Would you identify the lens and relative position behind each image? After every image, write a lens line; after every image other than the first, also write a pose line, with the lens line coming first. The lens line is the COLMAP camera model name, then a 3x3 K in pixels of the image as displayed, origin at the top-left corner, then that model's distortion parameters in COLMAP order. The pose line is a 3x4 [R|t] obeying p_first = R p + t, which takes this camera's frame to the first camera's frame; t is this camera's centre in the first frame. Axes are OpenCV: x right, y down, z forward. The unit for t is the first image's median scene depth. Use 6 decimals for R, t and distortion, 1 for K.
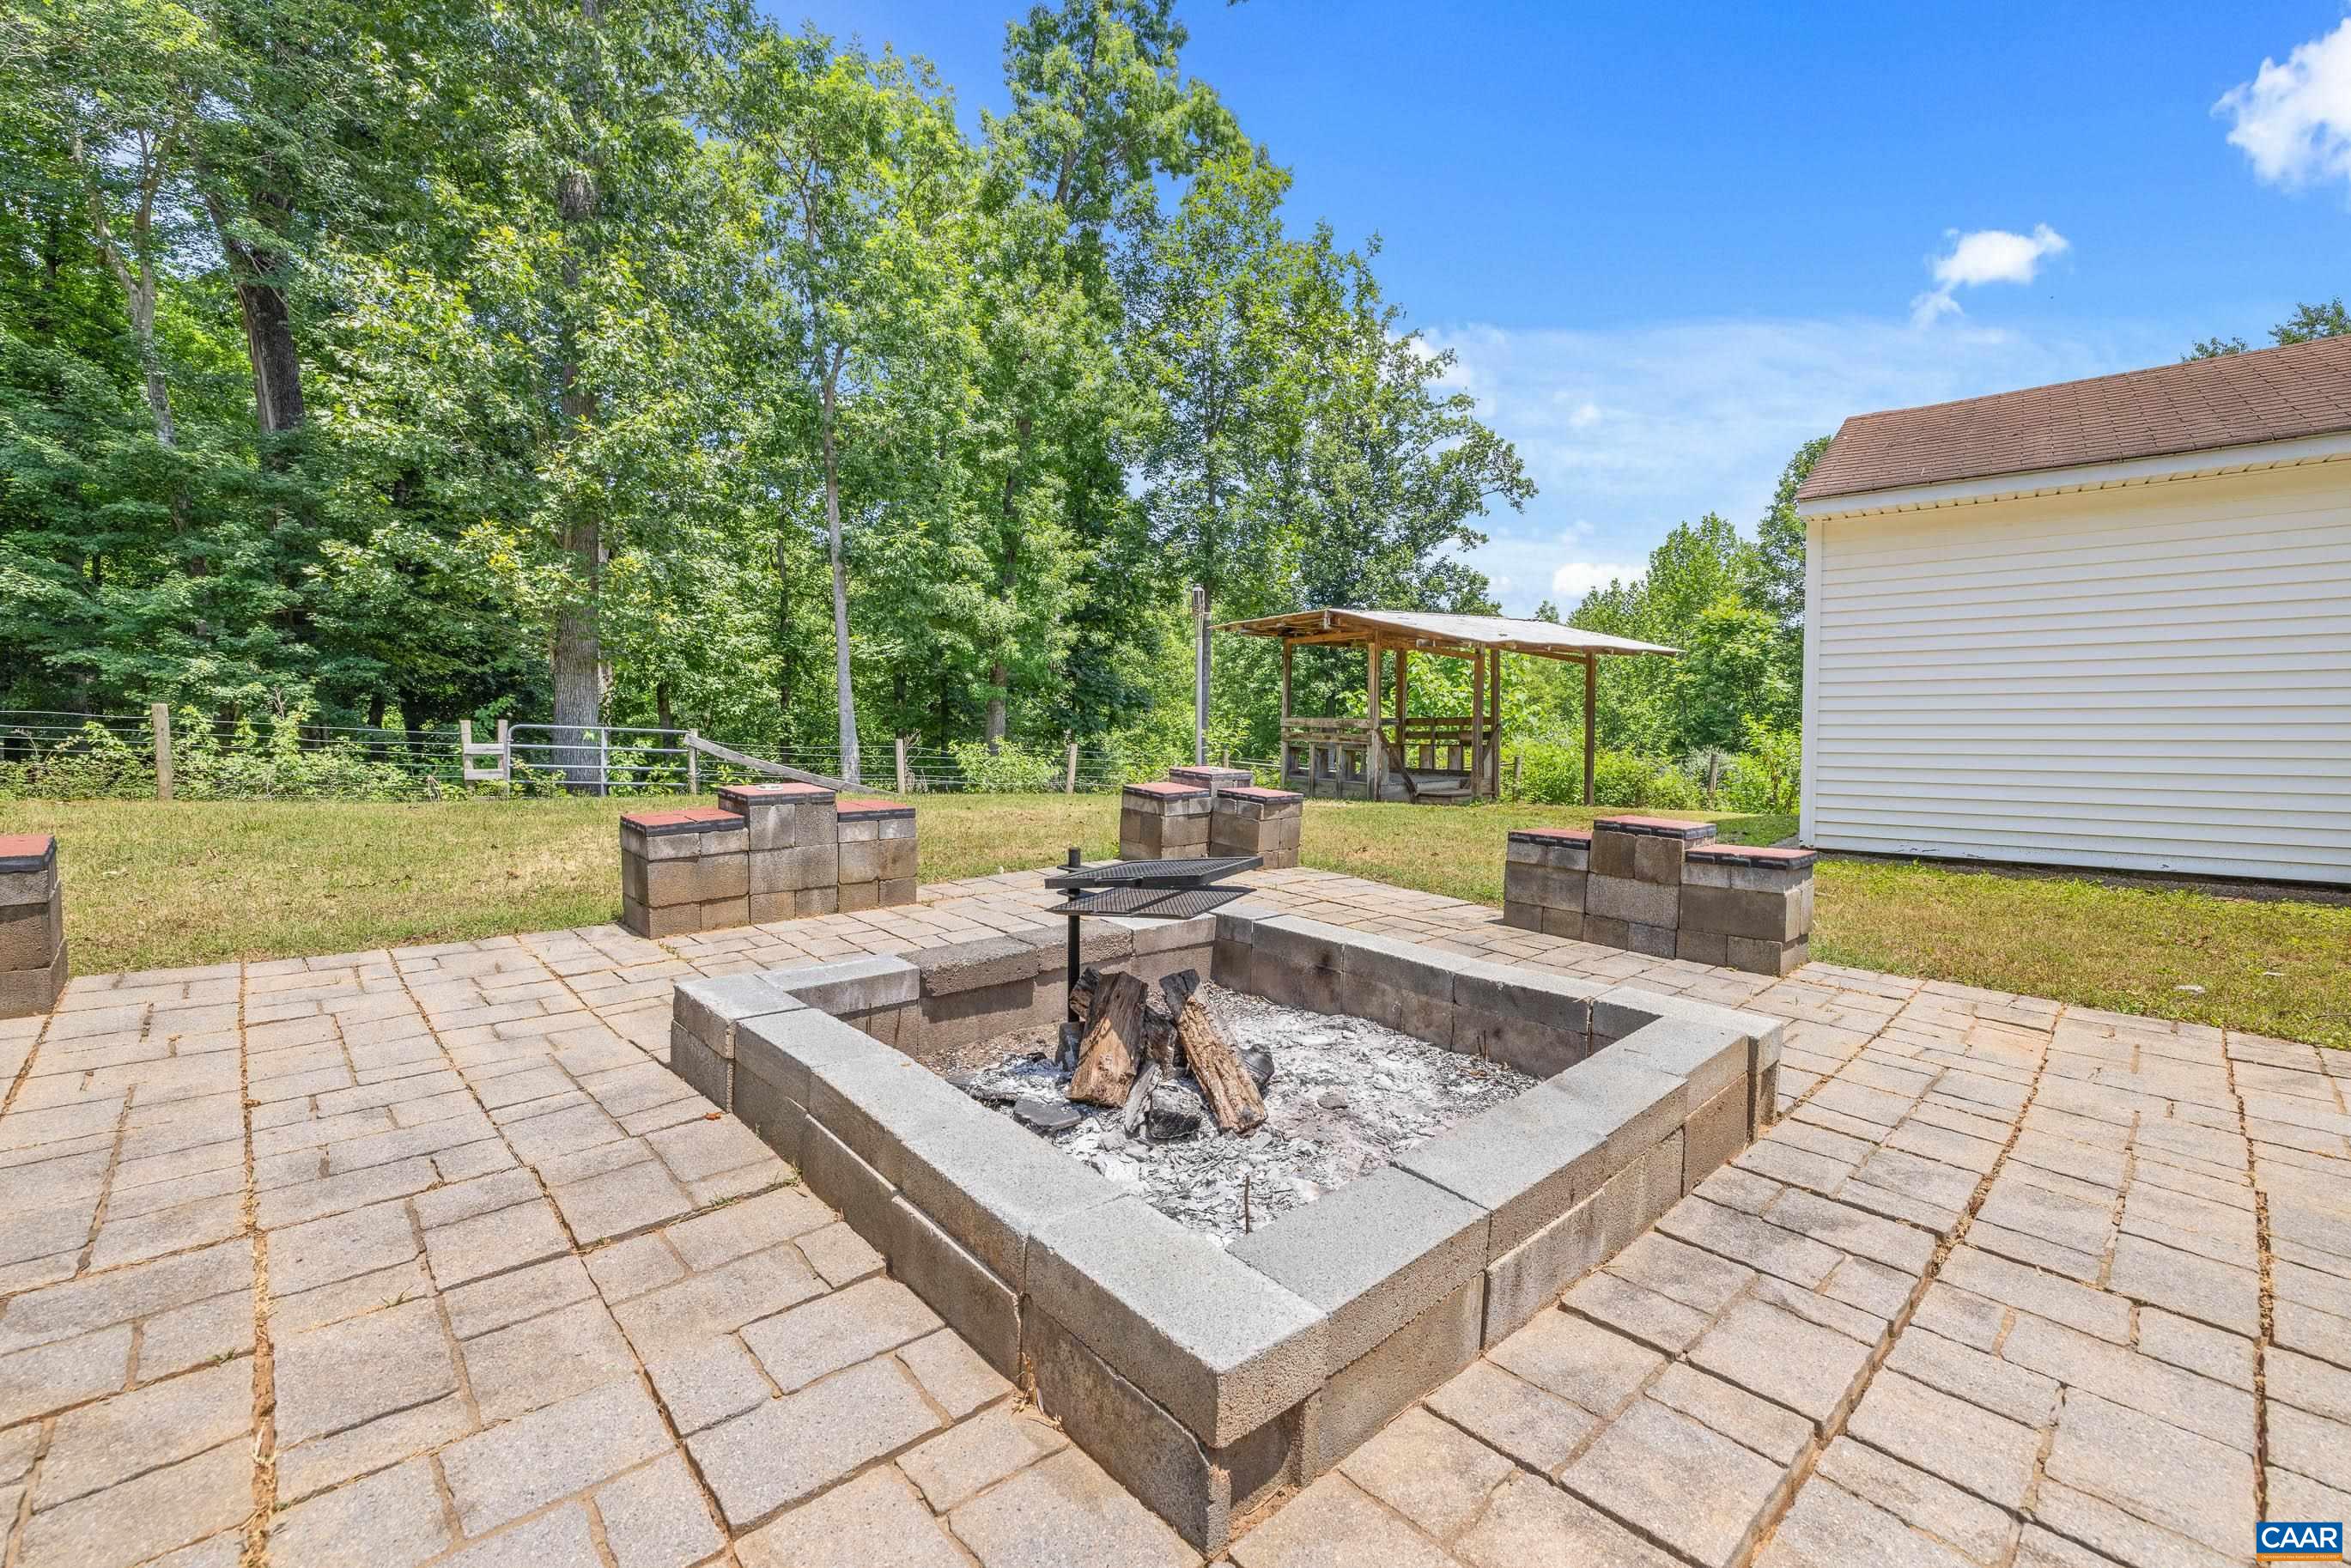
lens RADIAL K [[989.1, 0, 1187.1], [0, 989.1, 785.1], [0, 0, 1]] dist [-0.001877, 0.000037]
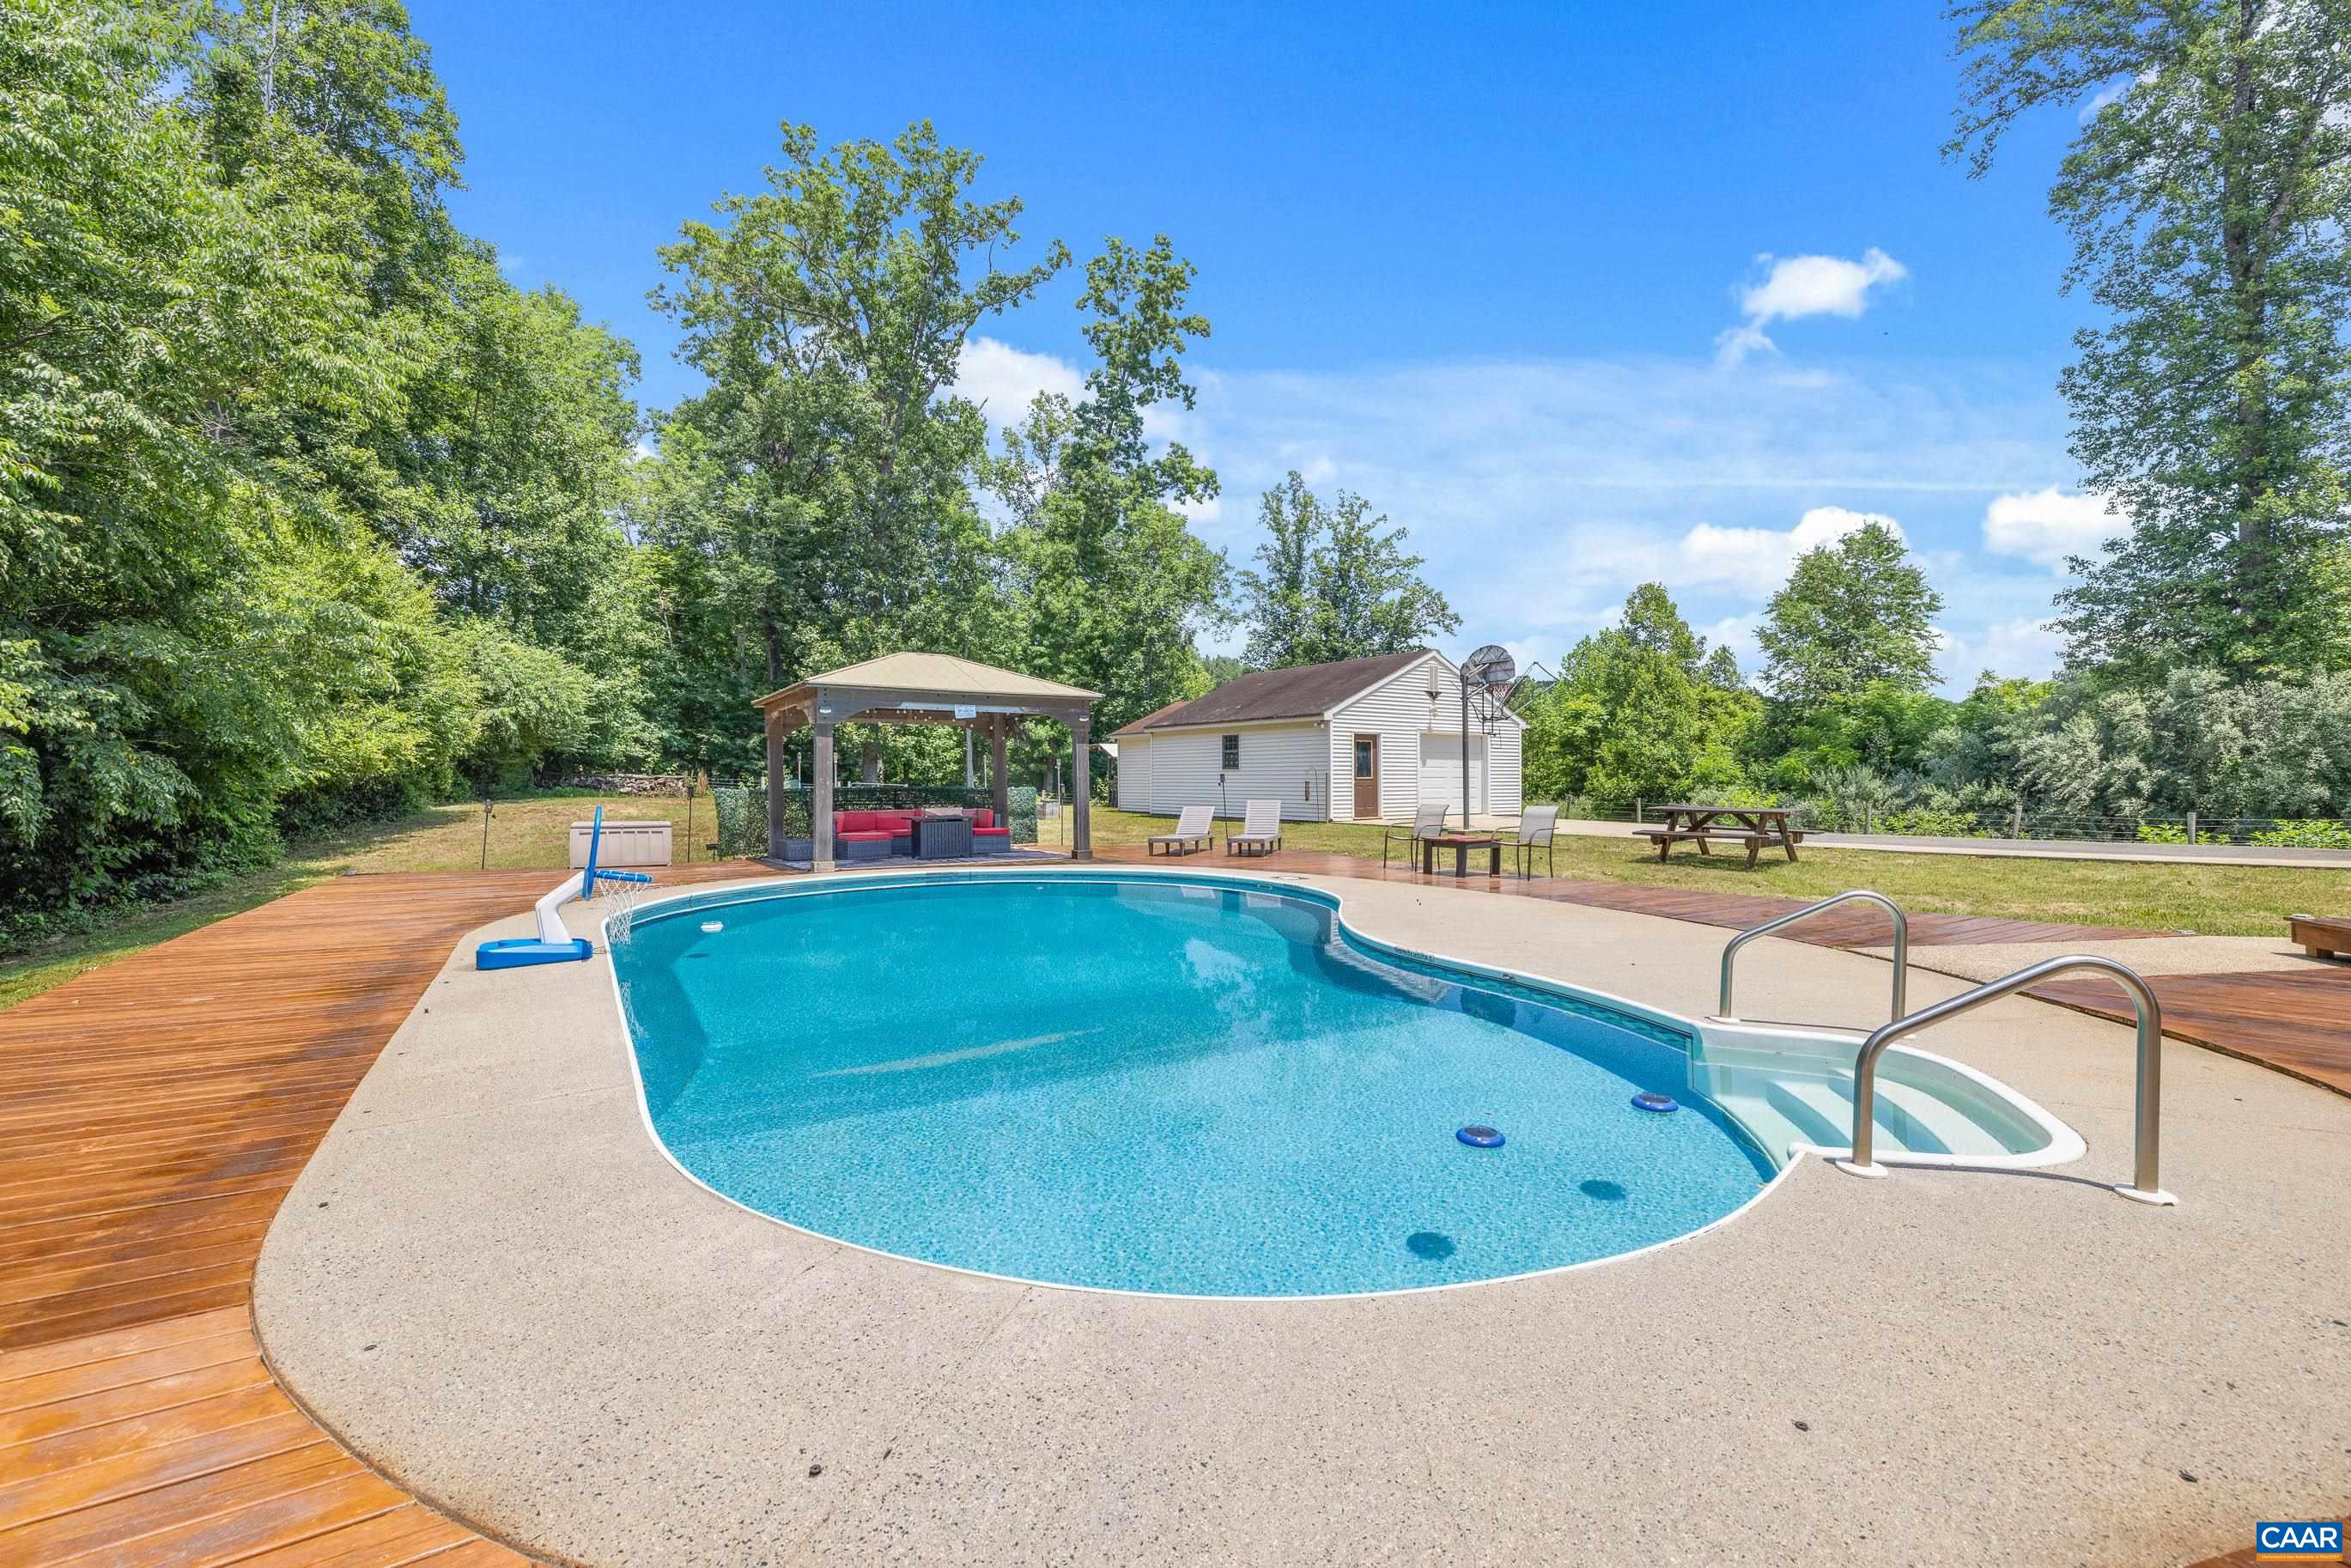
lens RADIAL K [[989.1, 0, 1177.0], [0, 989.1, 778.6], [0, 0, 1]] dist [-0.001877, 0.000037]
pose [[0.970606, -0.001952, -0.240668, 0.936285], [-0.013540, 0.997940, -0.062702, 0.092556], [0.240295, 0.064118, 0.968580, -1.558335]]
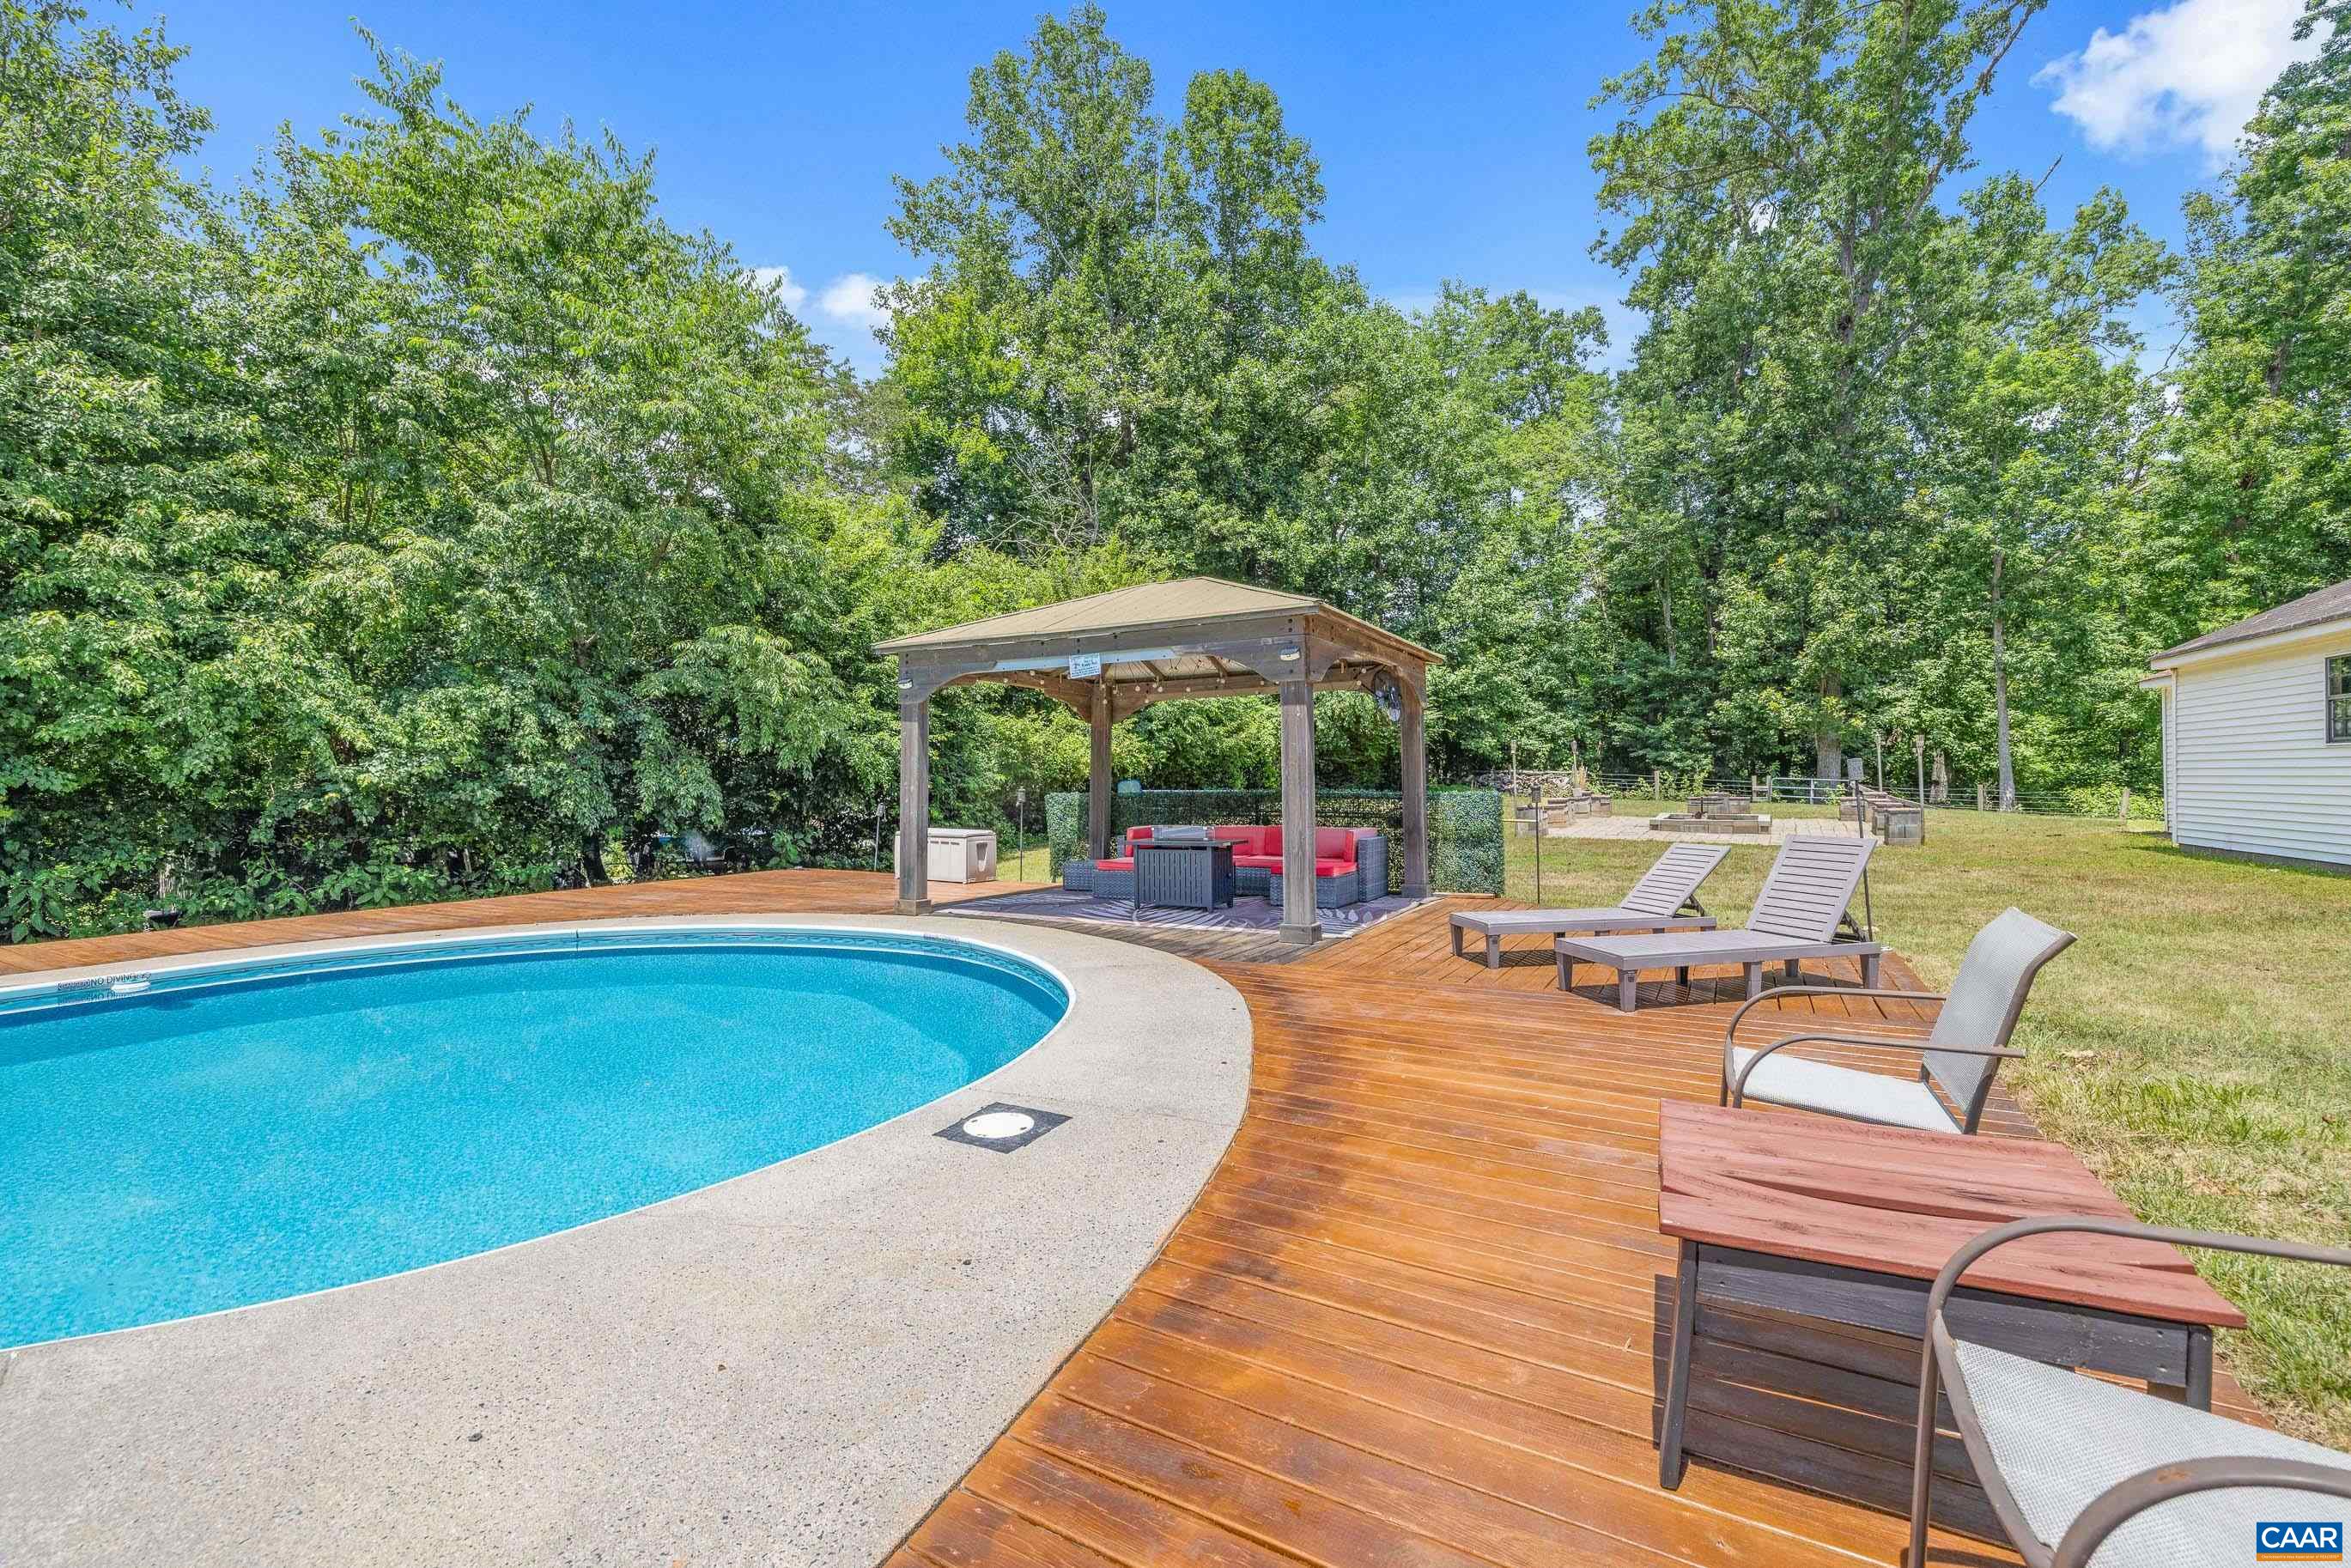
lens RADIAL K [[989.1, 0, 1177.1], [0, 989.1, 786.6], [0, 0, 1]] dist [-0.001877, 0.000037]
pose [[0.255319, 0.003968, -0.966849, 1.053741], [-0.050188, 0.998698, -0.009155, 0.044366], [0.965553, 0.050861, 0.255186, -0.815030]]
